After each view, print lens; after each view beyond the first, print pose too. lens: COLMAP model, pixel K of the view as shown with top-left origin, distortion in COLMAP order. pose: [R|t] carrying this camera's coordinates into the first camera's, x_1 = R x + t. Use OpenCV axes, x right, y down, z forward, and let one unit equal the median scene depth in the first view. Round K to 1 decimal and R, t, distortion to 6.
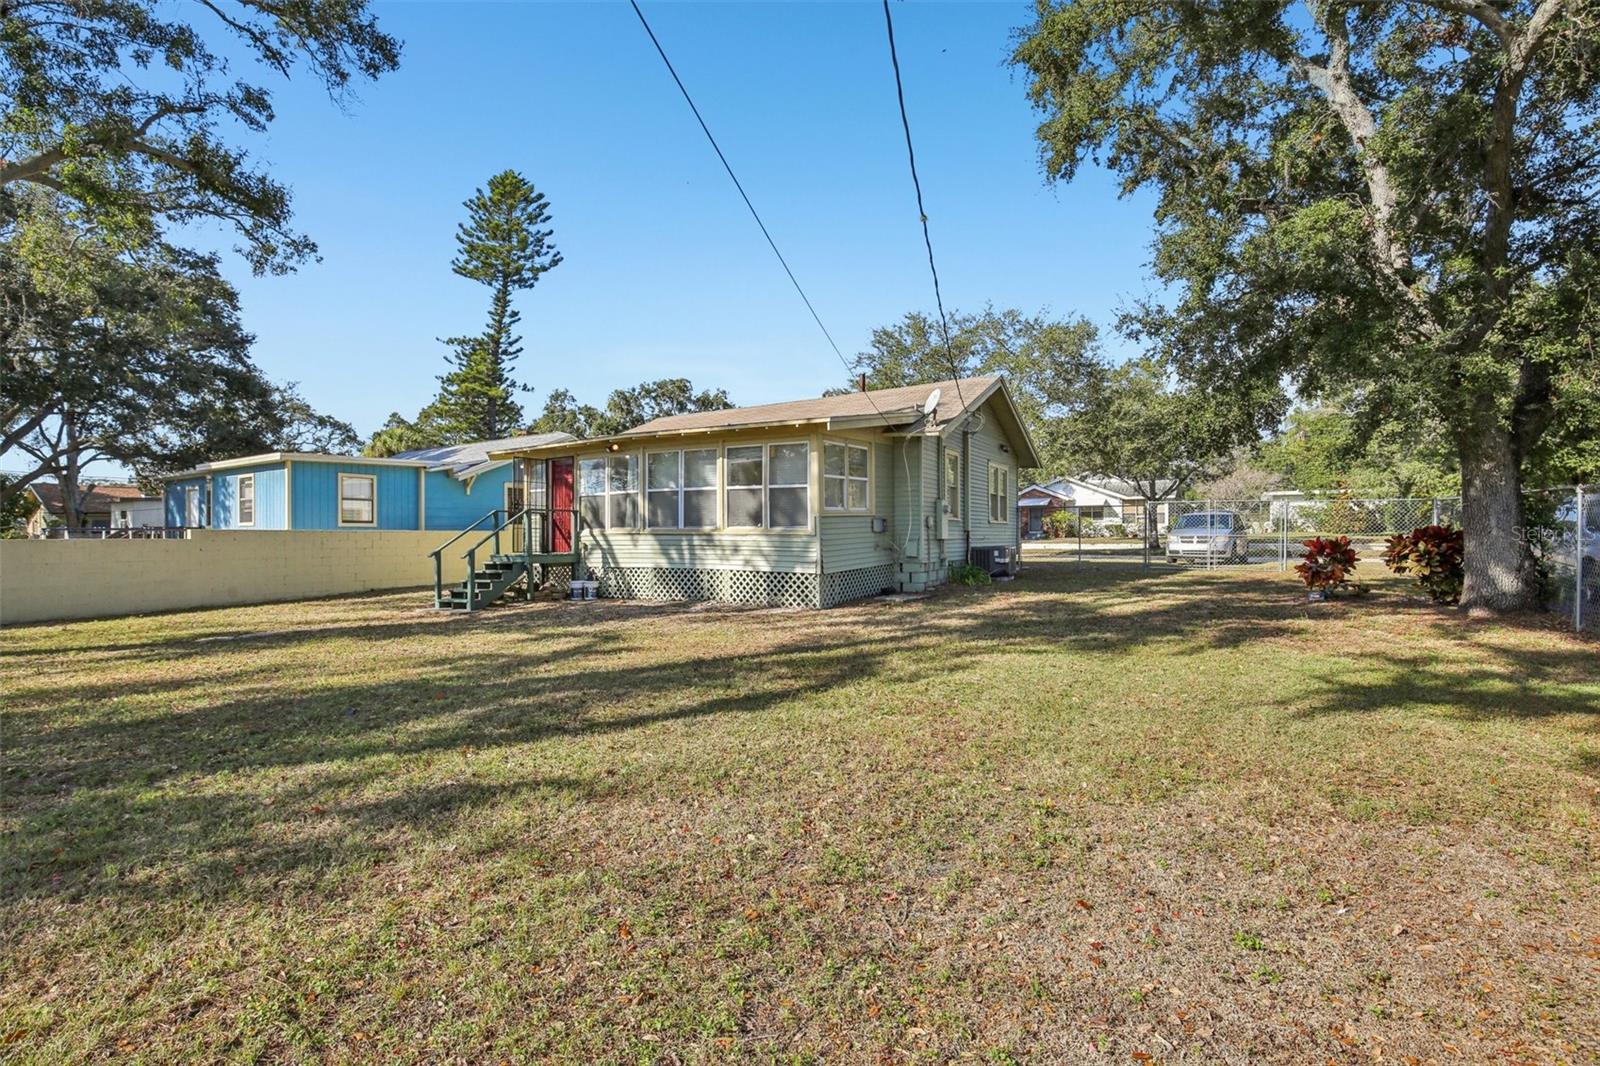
lens RADIAL K [[757.4, 0, 790.6], [0, 757.4, 549.5], [0, 0, 1]] dist [-0.030393, 0.000420]
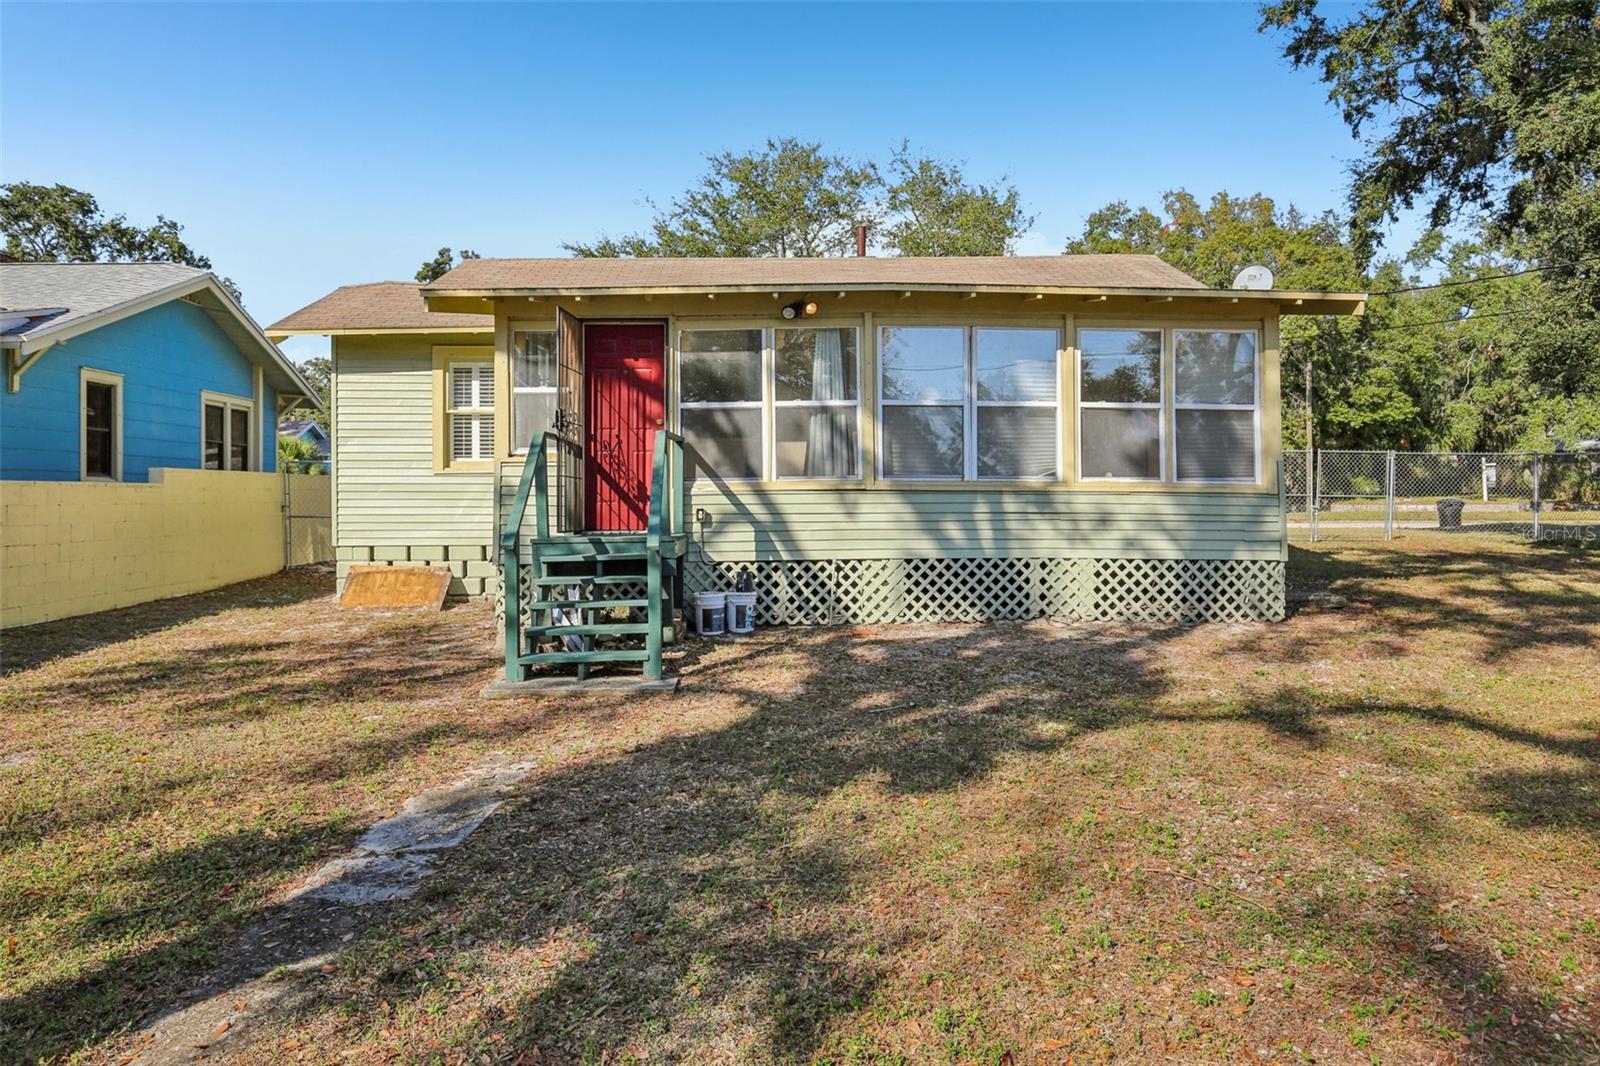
lens RADIAL K [[1112.3, 0, 800.4], [0, 1112.3, 492.2], [0, 0, 1]] dist [-0.004057, -0.000504]
pose [[0.837122, 0.001430, 0.547014, -0.648348], [0.009638, 0.999803, -0.017362, -0.007659], [-0.546931, 0.019806, 0.836943, 0.431133]]
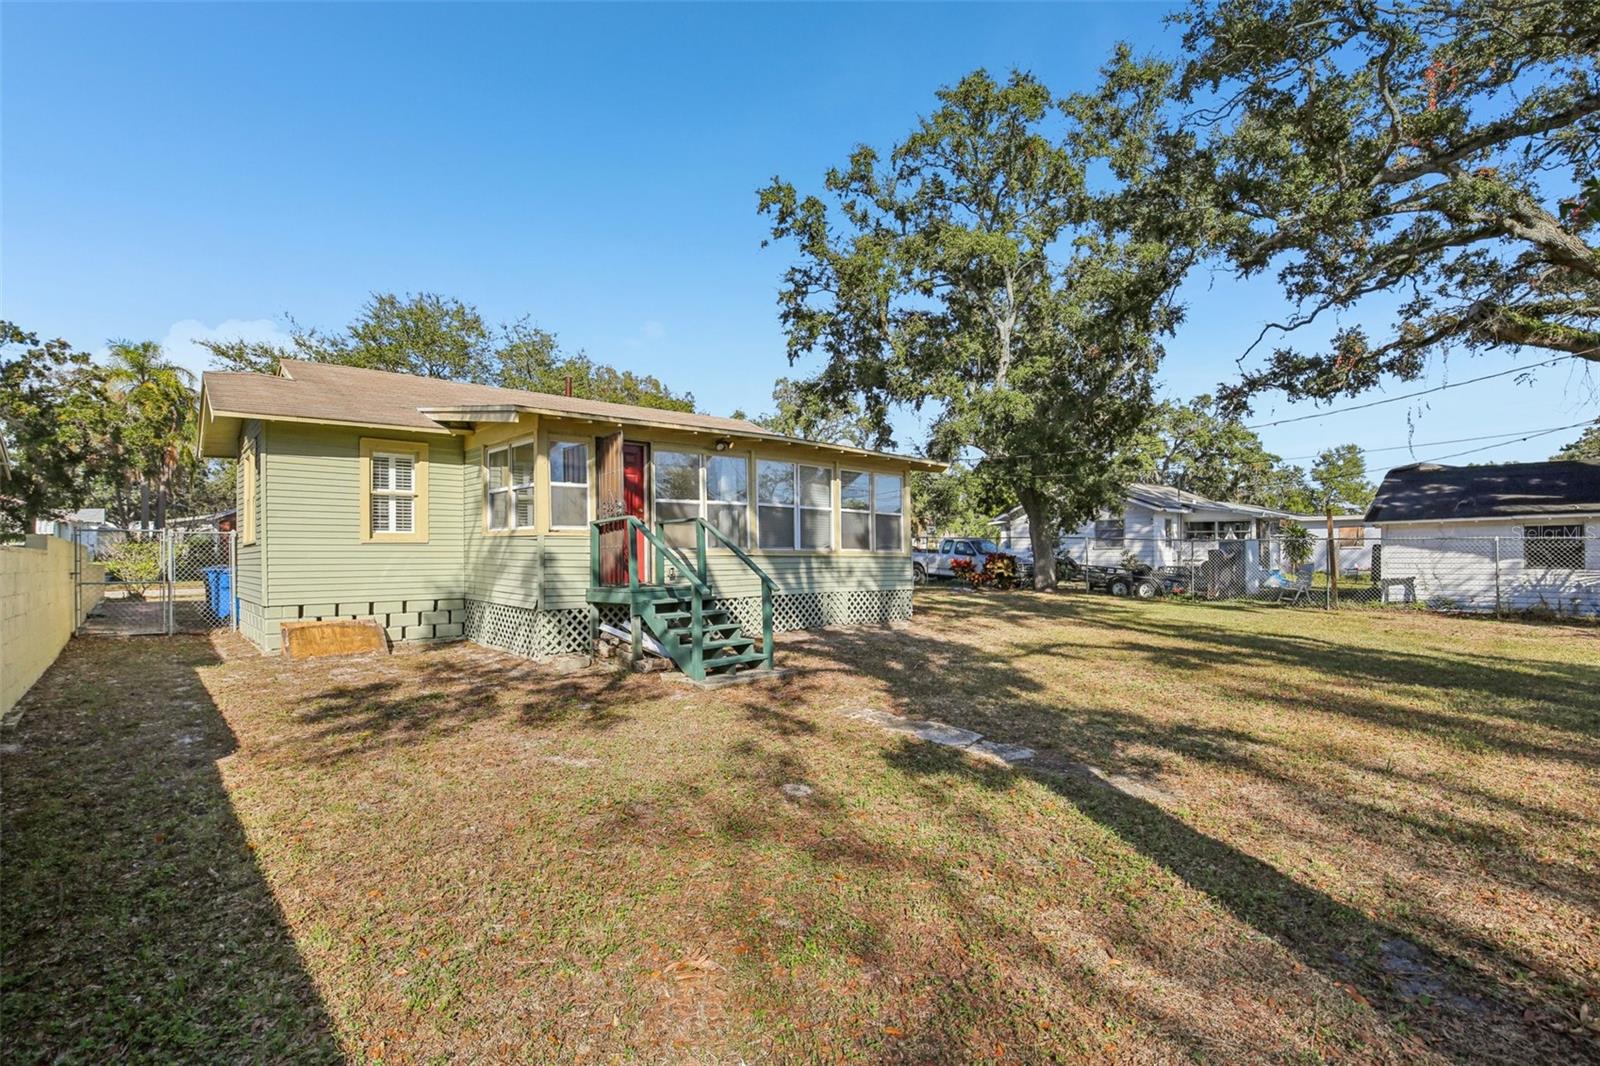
lens RADIAL K [[757.4, 0, 790.6], [0, 757.4, 549.5], [0, 0, 1]] dist [-0.030393, 0.000420]
pose [[0.271686, 0.011137, 0.962321, -1.013951], [0.022725, 0.999580, -0.017984, -0.012199], [-0.962117, 0.026755, 0.271319, 0.757007]]
